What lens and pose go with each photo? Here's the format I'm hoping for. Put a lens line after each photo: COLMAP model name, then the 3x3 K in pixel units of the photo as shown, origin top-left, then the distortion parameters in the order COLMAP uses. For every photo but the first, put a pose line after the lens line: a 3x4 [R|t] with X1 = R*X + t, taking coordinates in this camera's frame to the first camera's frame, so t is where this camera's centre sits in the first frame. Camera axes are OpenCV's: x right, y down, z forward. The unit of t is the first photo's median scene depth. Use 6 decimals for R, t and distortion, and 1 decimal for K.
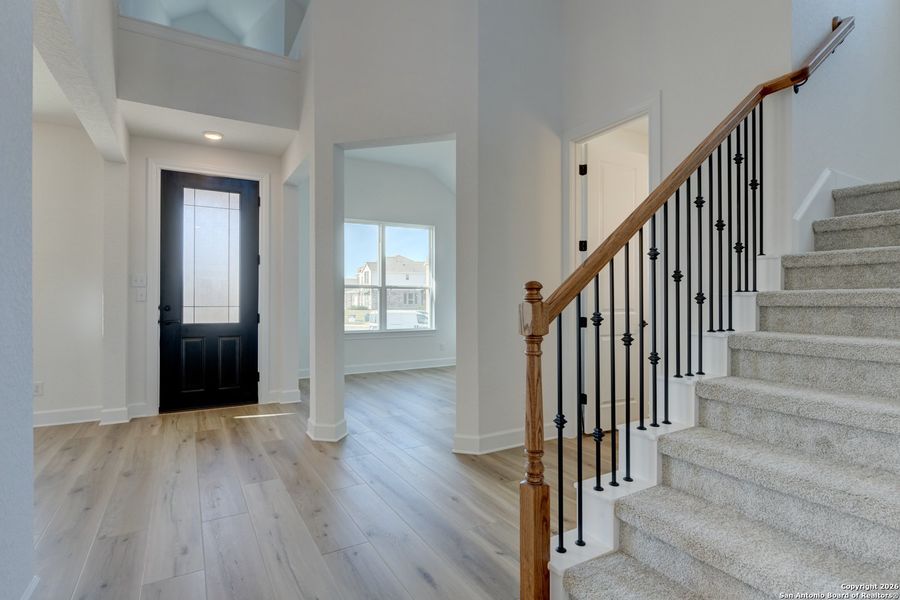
lens RADIAL K [[436.9, 0, 430.4], [0, 436.9, 295.6], [0, 0, 1]] dist [-0.005567, -0.000602]
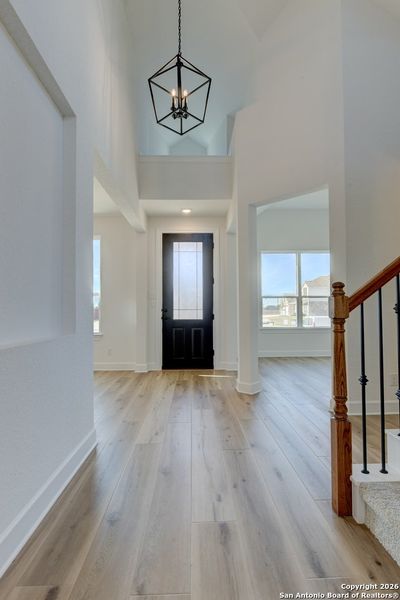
lens RADIAL K [[308.5, 0, 200.0], [0, 308.5, 300.0], [0, 0, 1]] dist [-0.001557, -0.000234]
pose [[0.884844, -0.018651, -0.465515, 0.119021], [0.008700, 0.999686, -0.023516, 0.018820], [0.465807, 0.016758, 0.884728, -0.054841]]
